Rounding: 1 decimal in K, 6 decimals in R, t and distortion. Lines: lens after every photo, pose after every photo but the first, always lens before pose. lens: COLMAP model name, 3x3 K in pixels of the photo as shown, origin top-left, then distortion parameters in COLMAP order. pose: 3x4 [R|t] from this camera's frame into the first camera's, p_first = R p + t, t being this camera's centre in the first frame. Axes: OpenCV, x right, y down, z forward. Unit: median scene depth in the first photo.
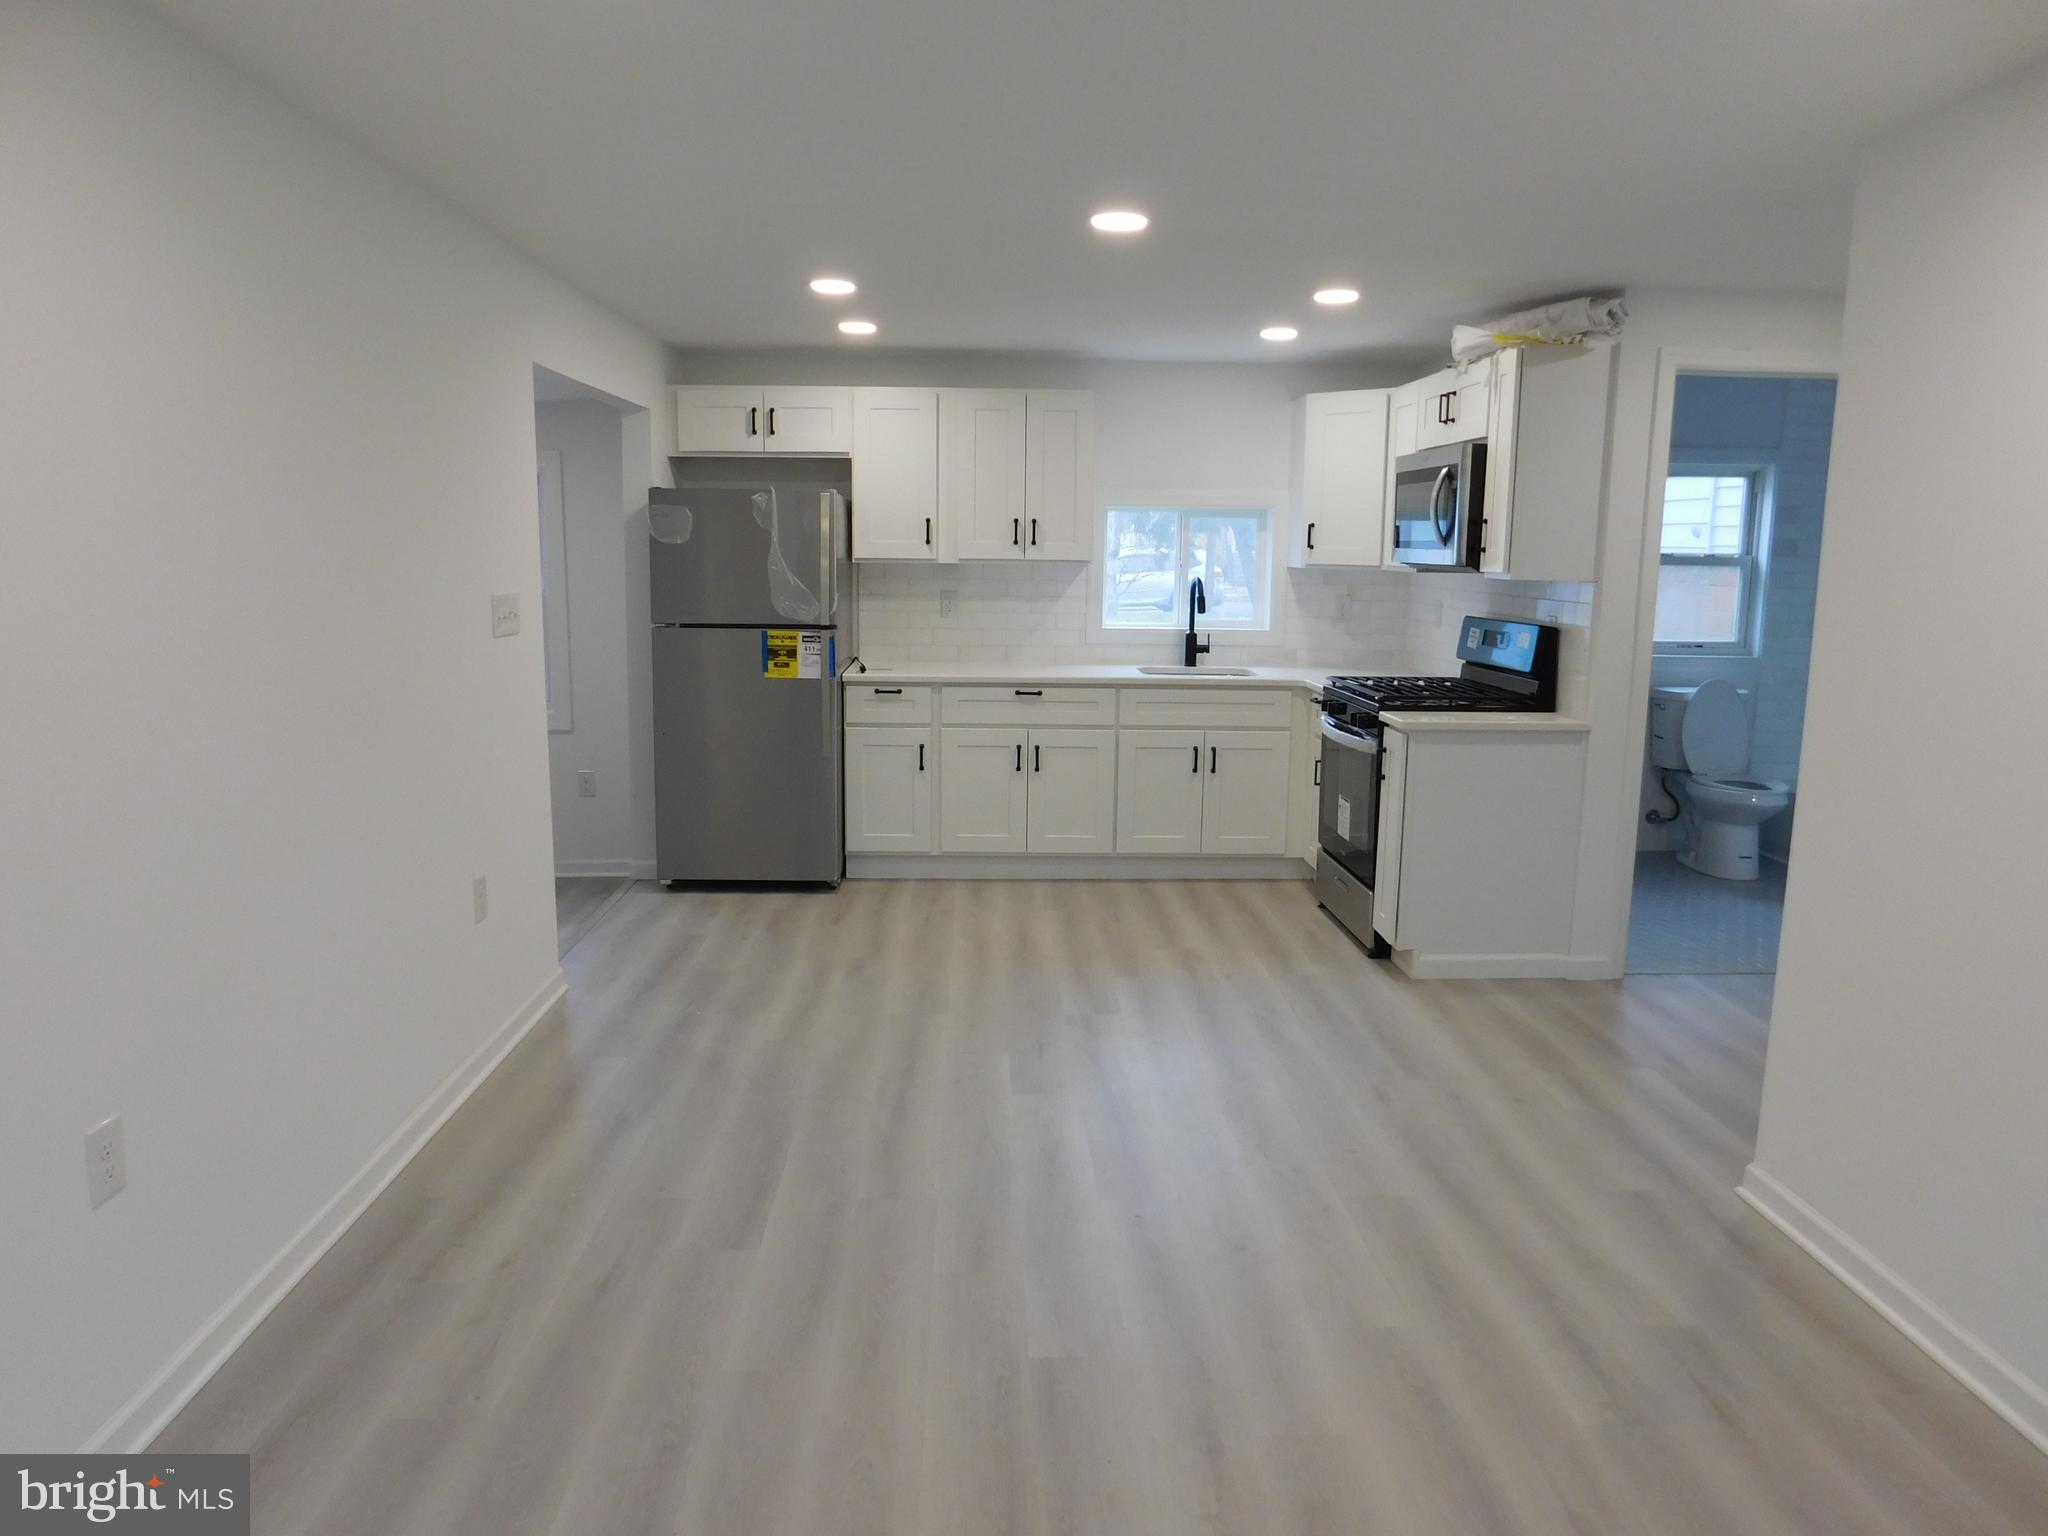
lens RADIAL K [[1357.1, 0, 1024.0], [0, 1357.1, 768.0], [0, 0, 1]] dist [-0.061049, 0.045268]
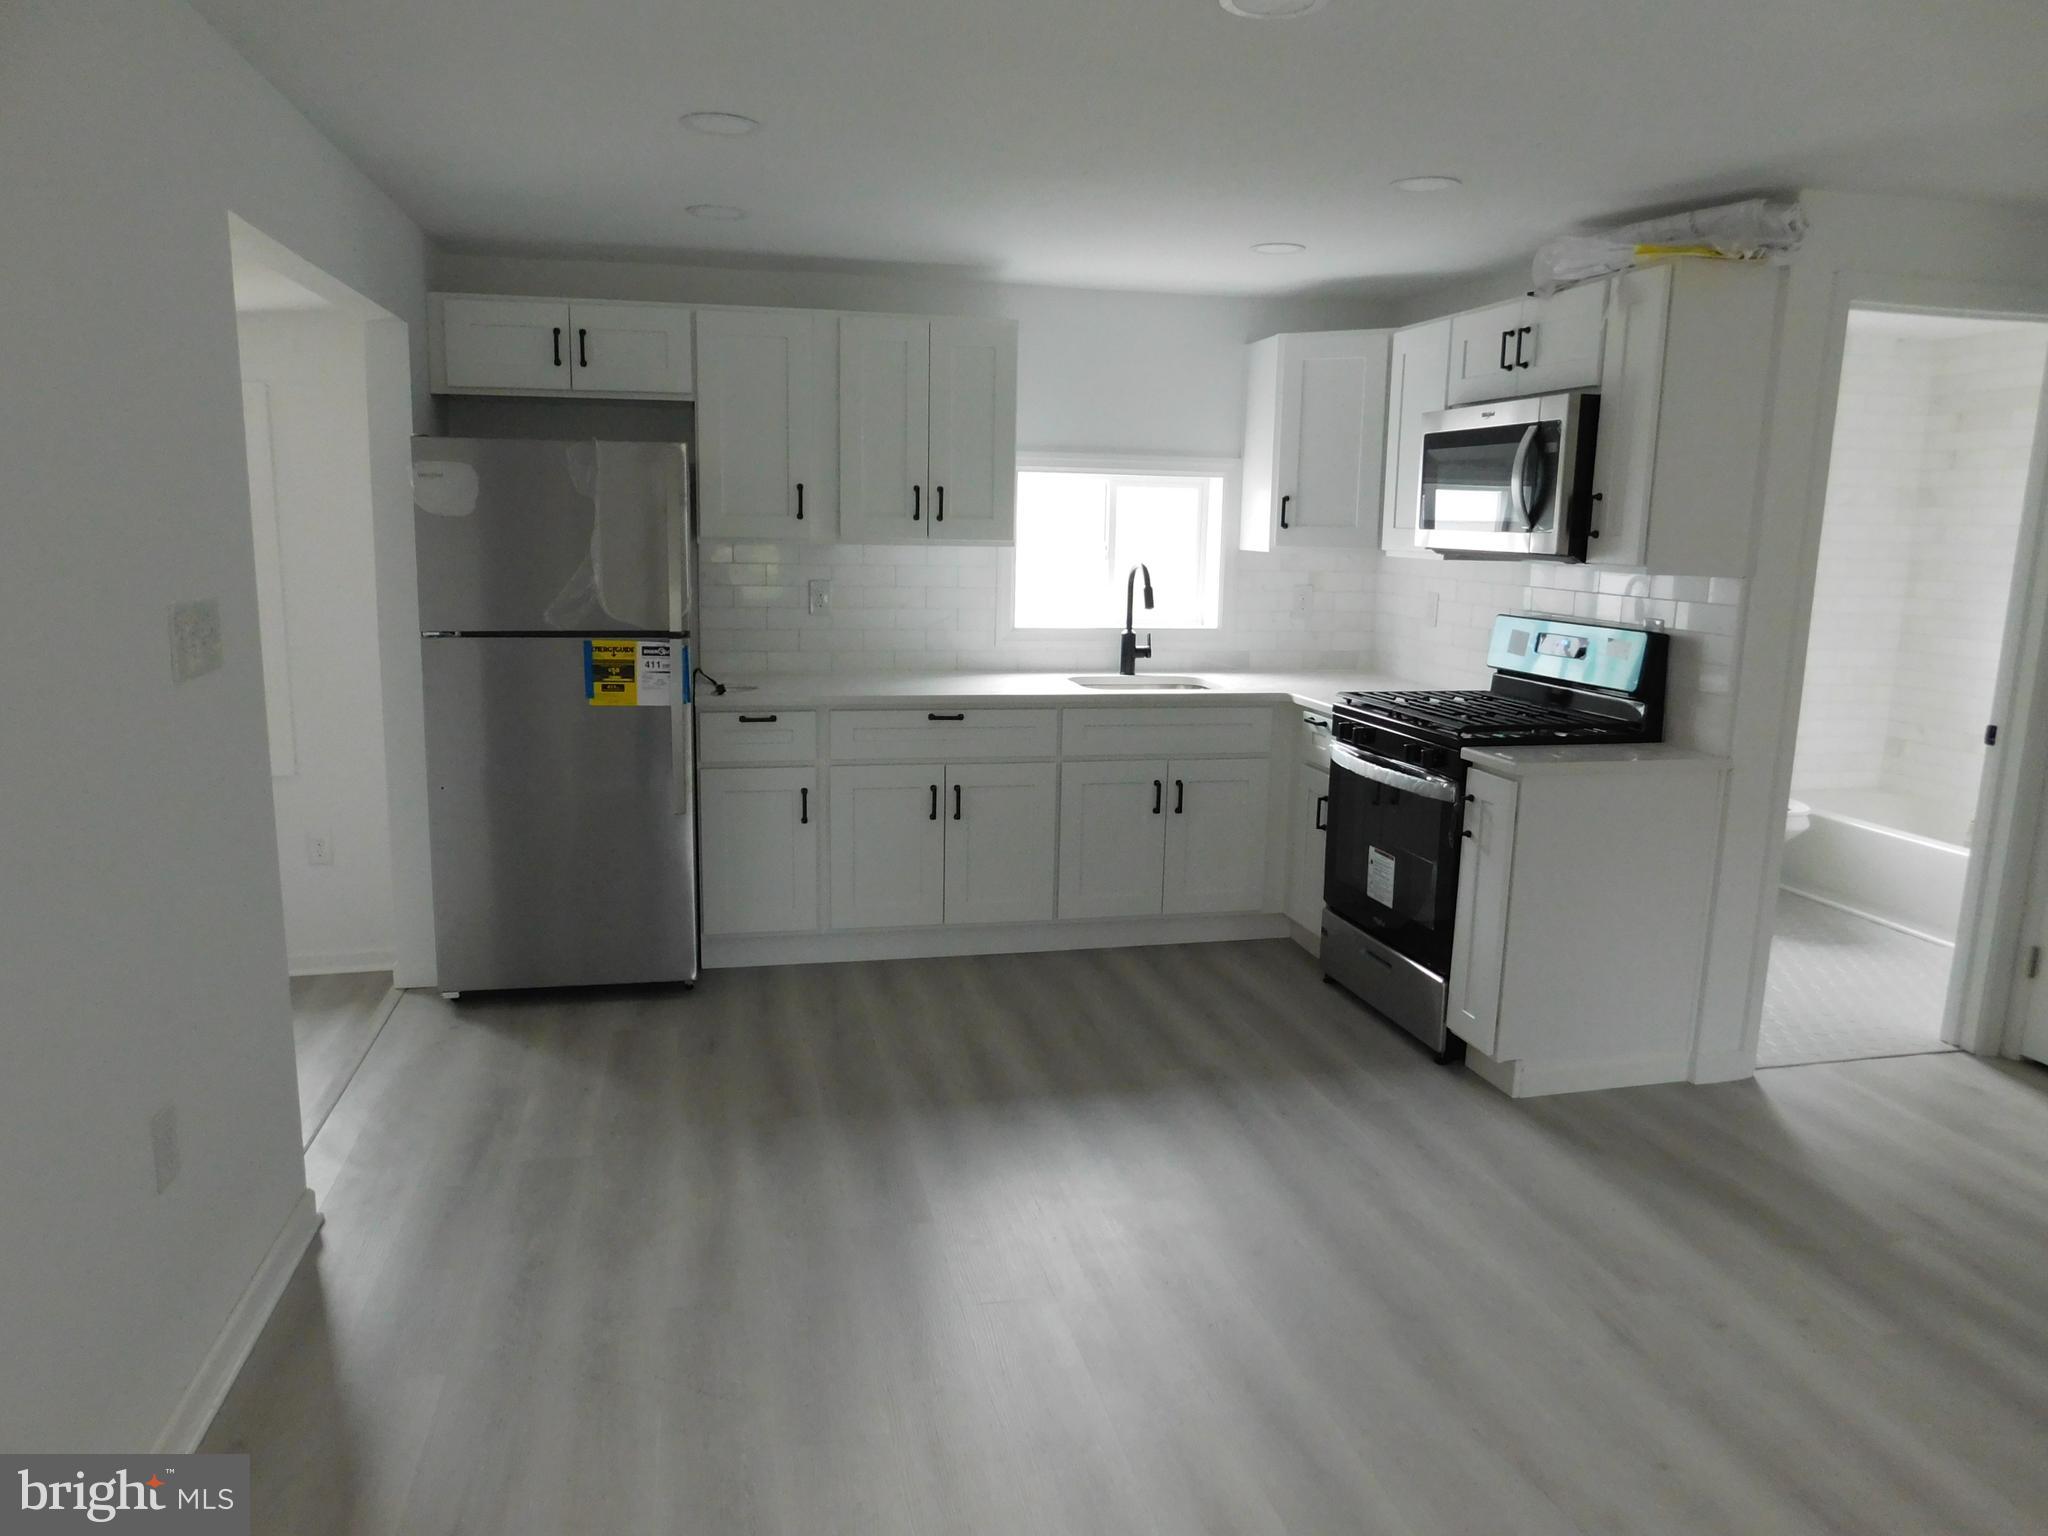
lens RADIAL K [[1357.1, 0, 1024.0], [0, 1357.1, 768.0], [0, 0, 1]] dist [-0.061049, 0.045268]
pose [[0.981237, -0.027201, 0.190876, -0.104405], [0.023217, 0.999464, 0.023081, -0.045566], [-0.191401, -0.018216, 0.981343, 0.260826]]
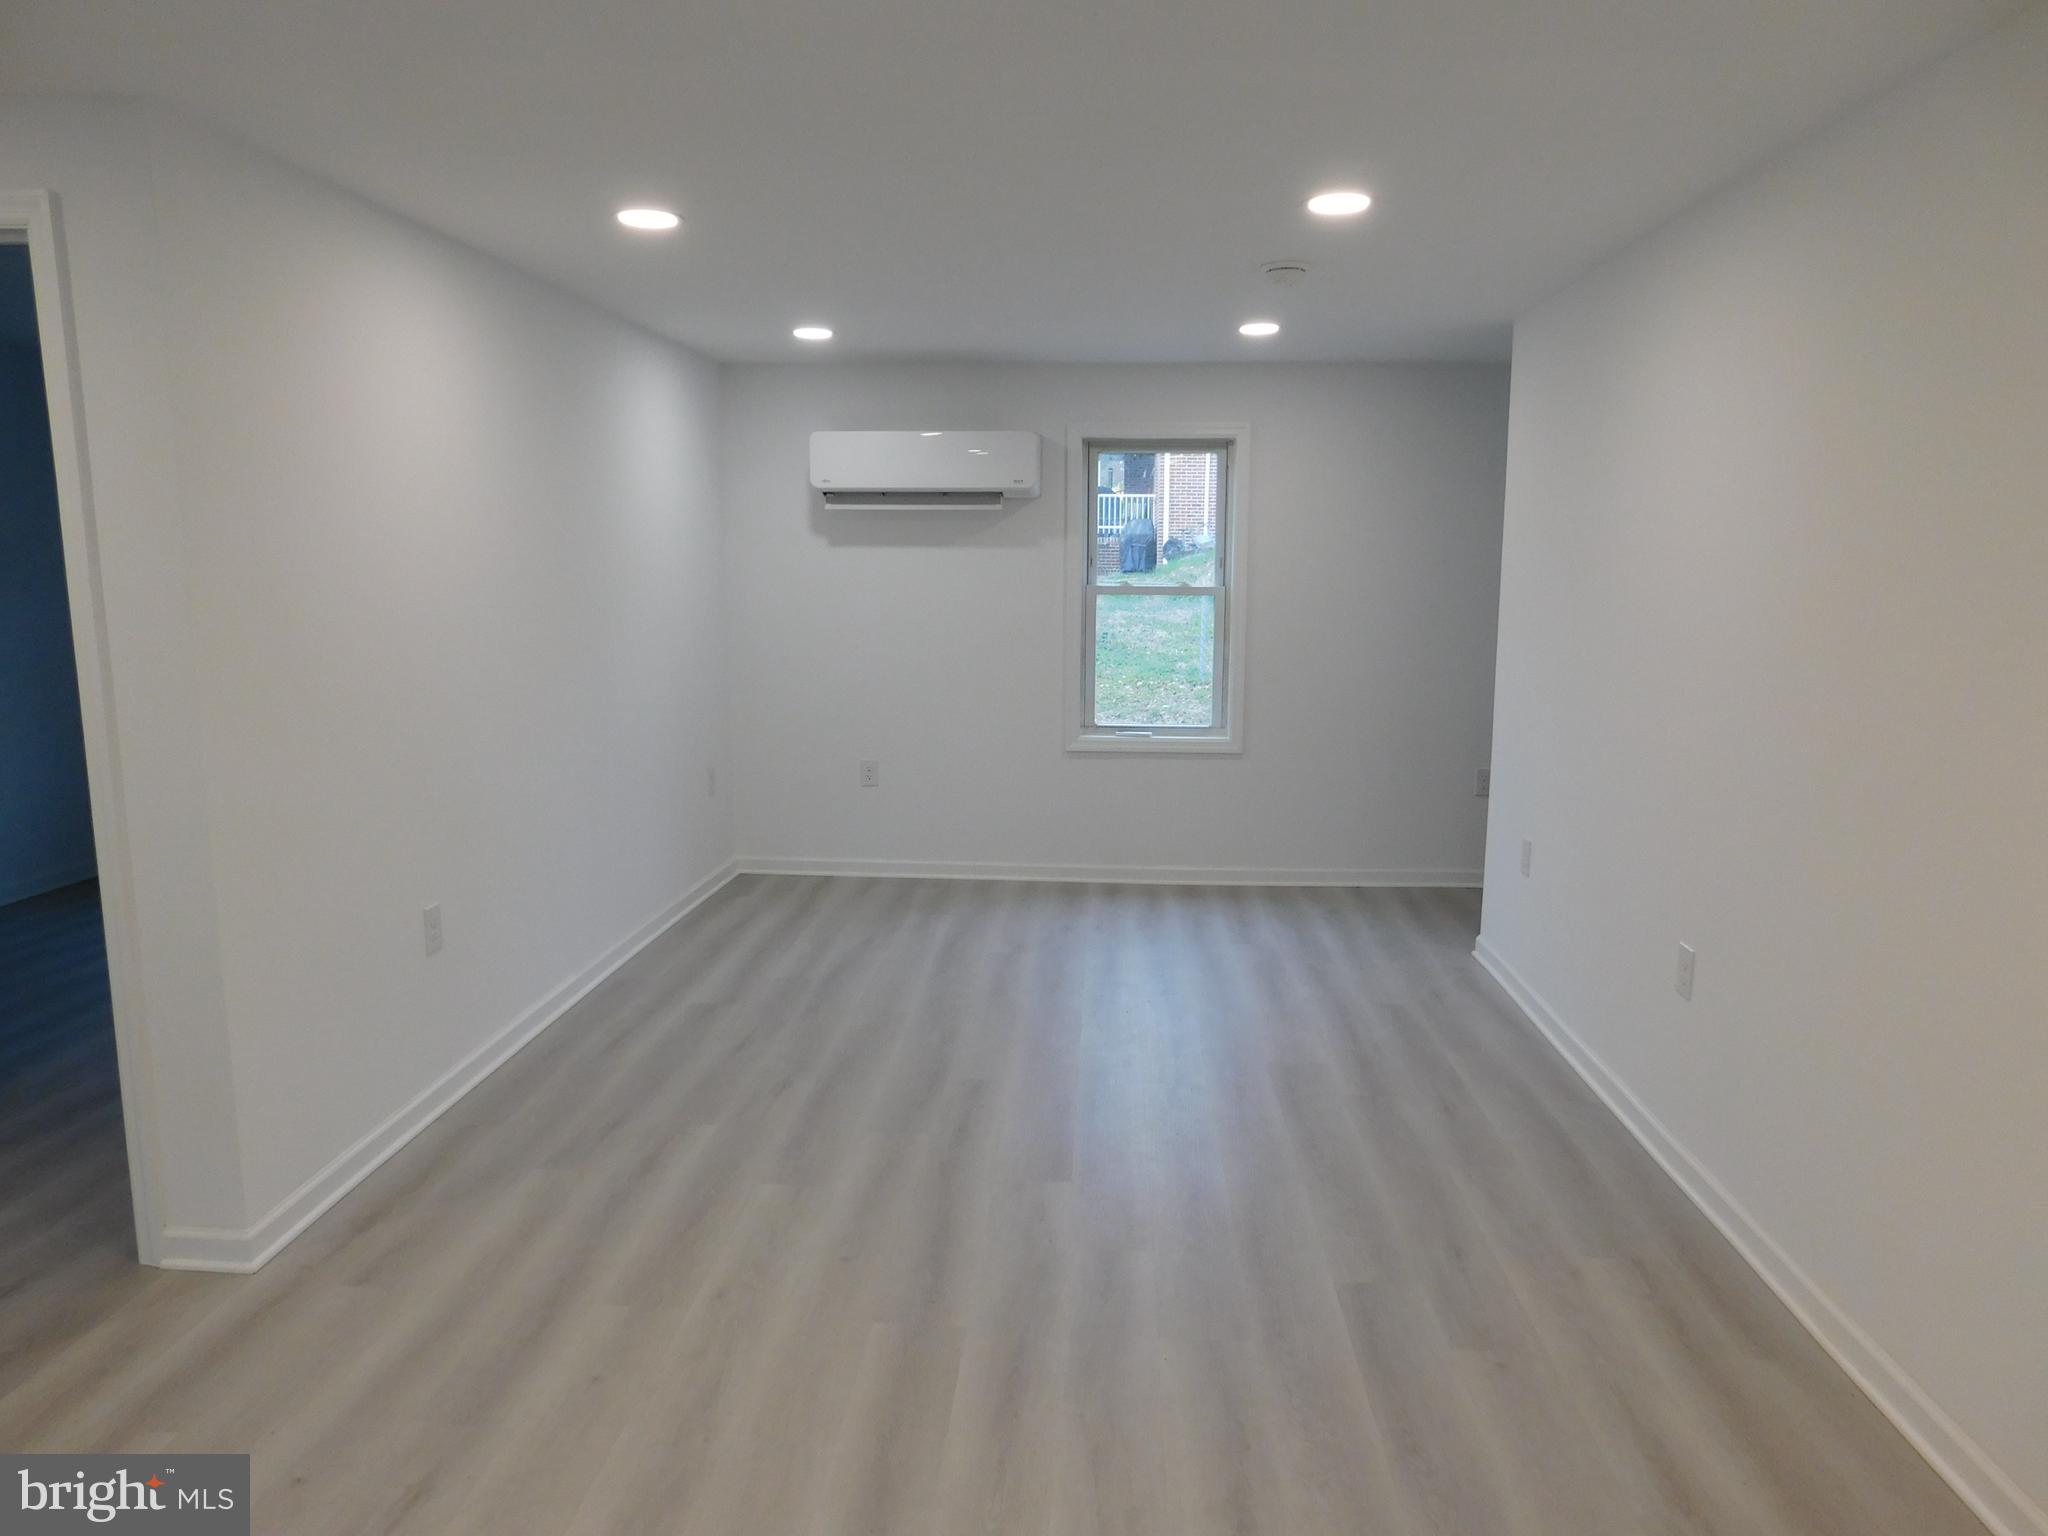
lens RADIAL K [[1357.1, 0, 1024.0], [0, 1357.1, 768.0], [0, 0, 1]] dist [-0.061049, 0.045268]
pose [[-0.995011, -0.032181, 0.094432, -0.027593], [-0.000780, 0.949027, 0.315195, -0.157612], [-0.099762, 0.313549, -0.944317, 0.943534]]
